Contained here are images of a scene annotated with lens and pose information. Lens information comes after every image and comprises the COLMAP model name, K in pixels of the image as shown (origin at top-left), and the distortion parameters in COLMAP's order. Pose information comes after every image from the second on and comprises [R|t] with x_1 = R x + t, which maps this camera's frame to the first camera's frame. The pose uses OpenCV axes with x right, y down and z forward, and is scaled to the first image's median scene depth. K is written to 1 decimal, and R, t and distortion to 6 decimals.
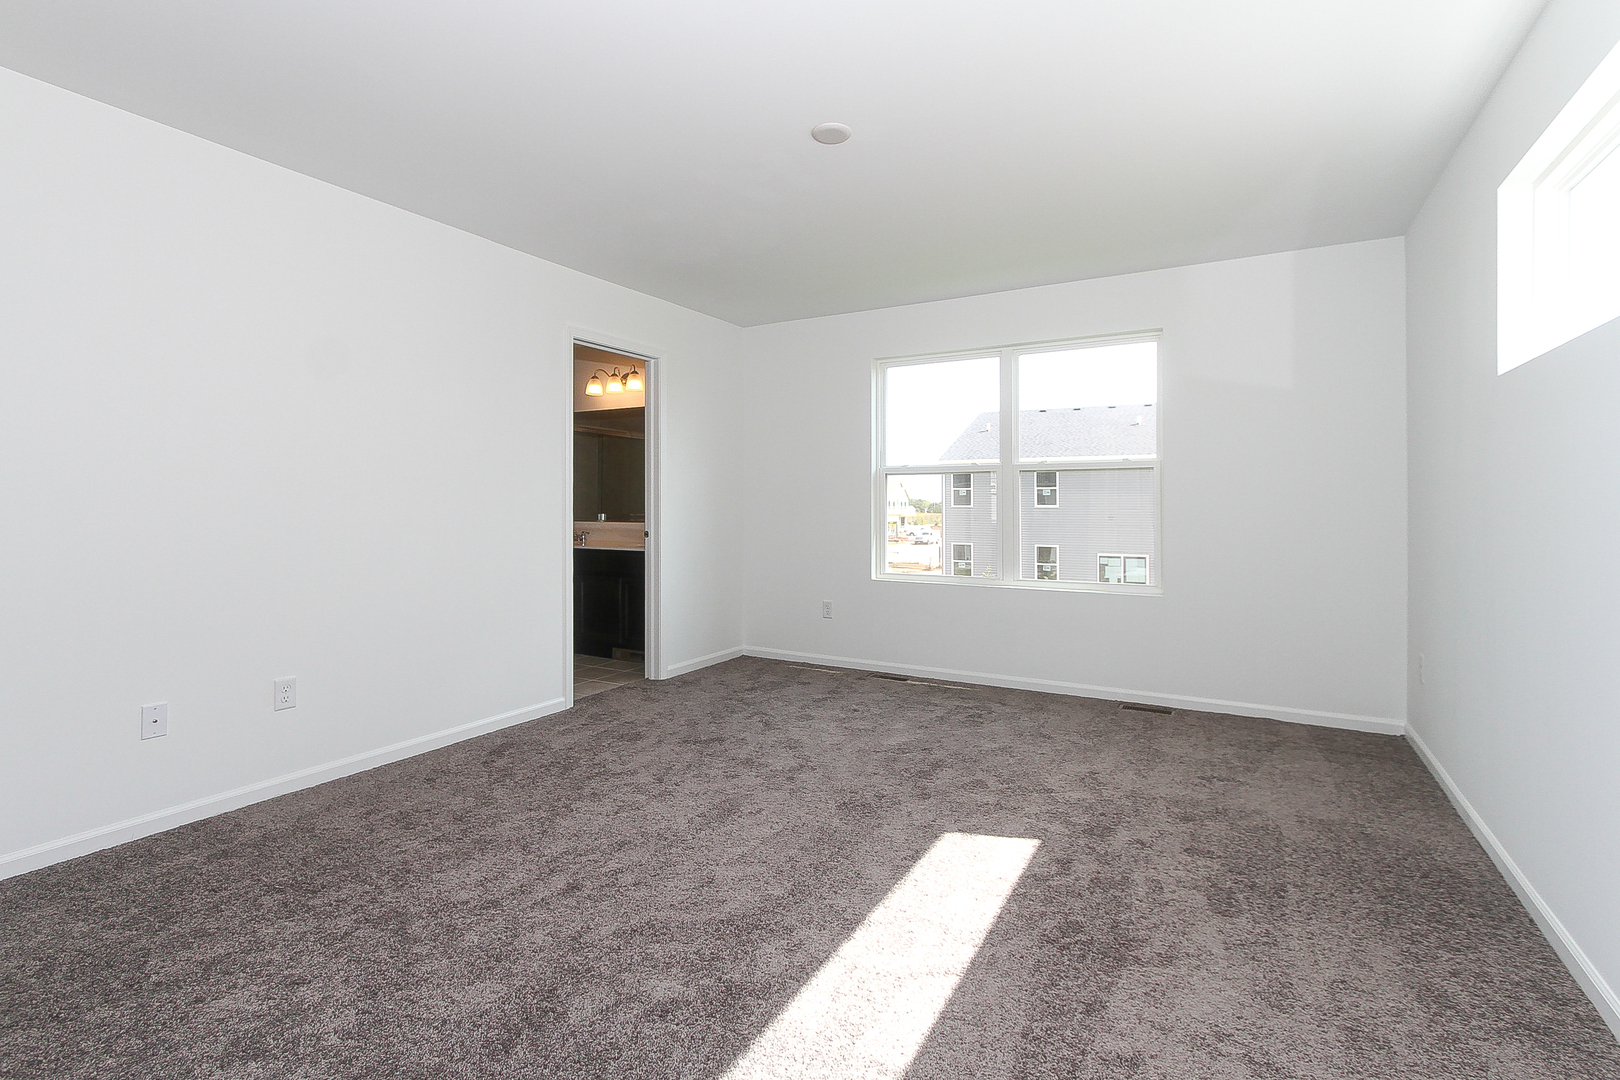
lens RADIAL K [[746.9, 0, 815.5], [0, 746.9, 526.5], [0, 0, 1]] dist [-0.000310, 0.003690]
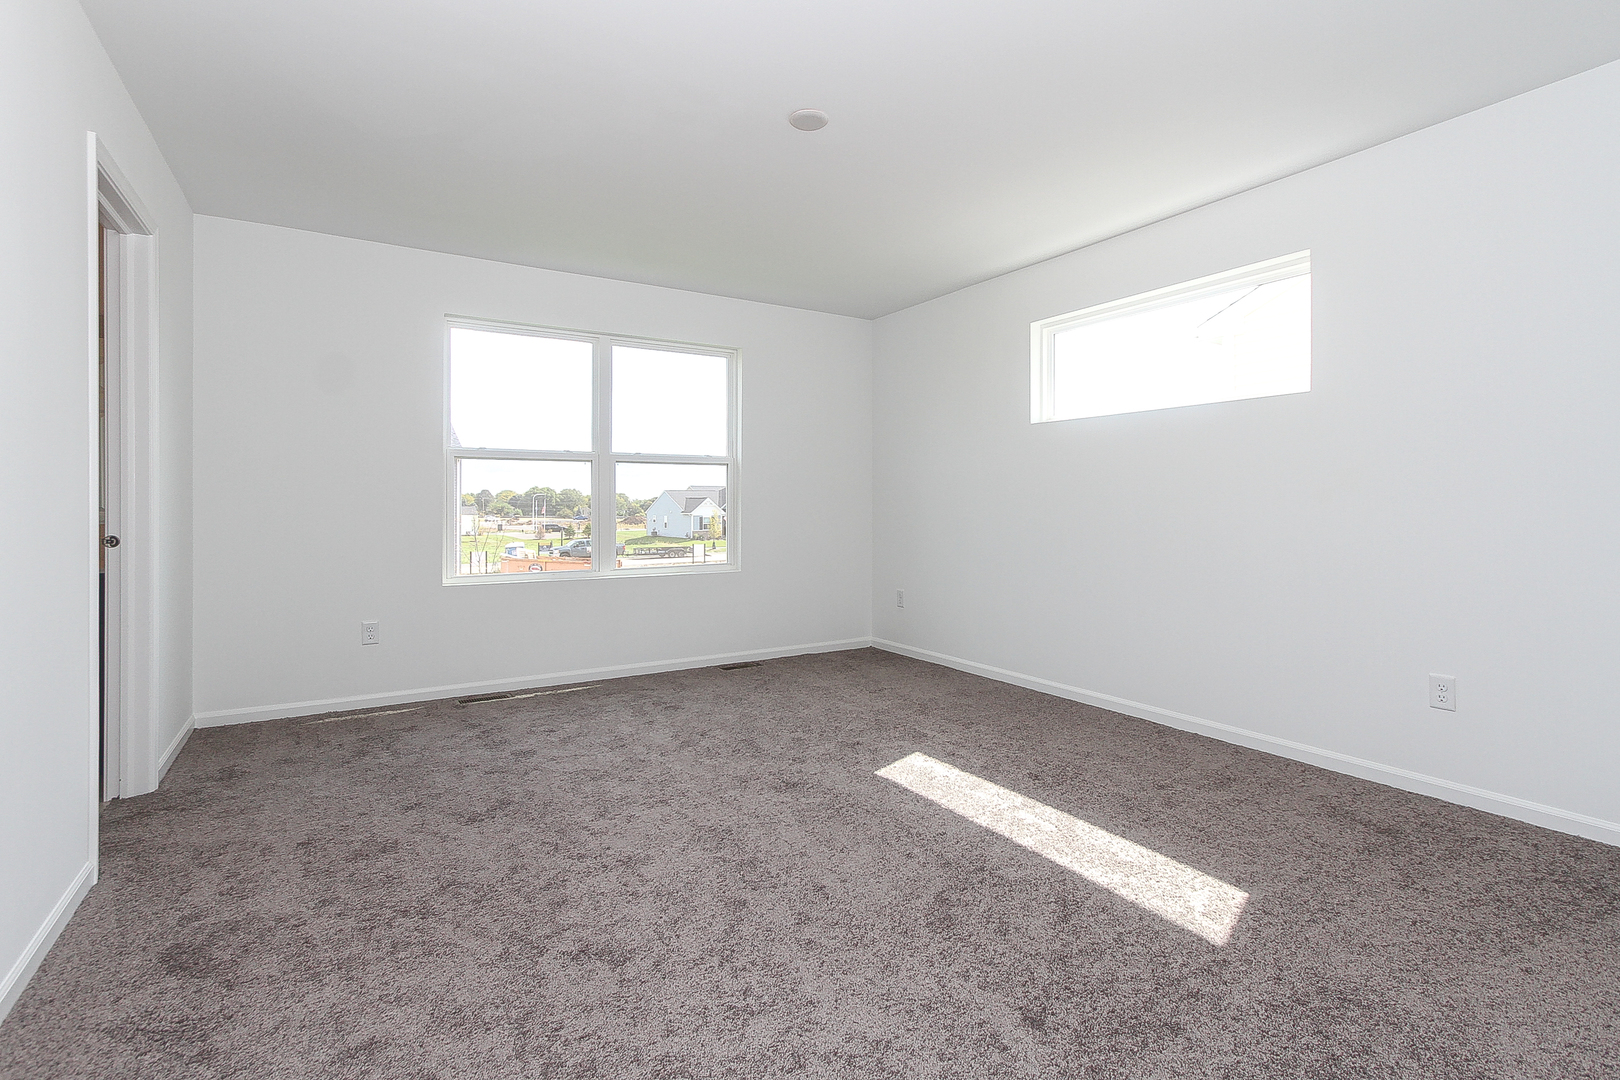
lens RADIAL K [[766.7, 0, 813.3], [0, 766.7, 500.5], [0, 0, 1]] dist [0.000944, 0.000408]
pose [[0.477904, -0.002921, 0.878407, -0.504031], [0.027112, 0.999567, -0.011426, -0.001065], [-0.877994, 0.029276, 0.477776, 0.272838]]
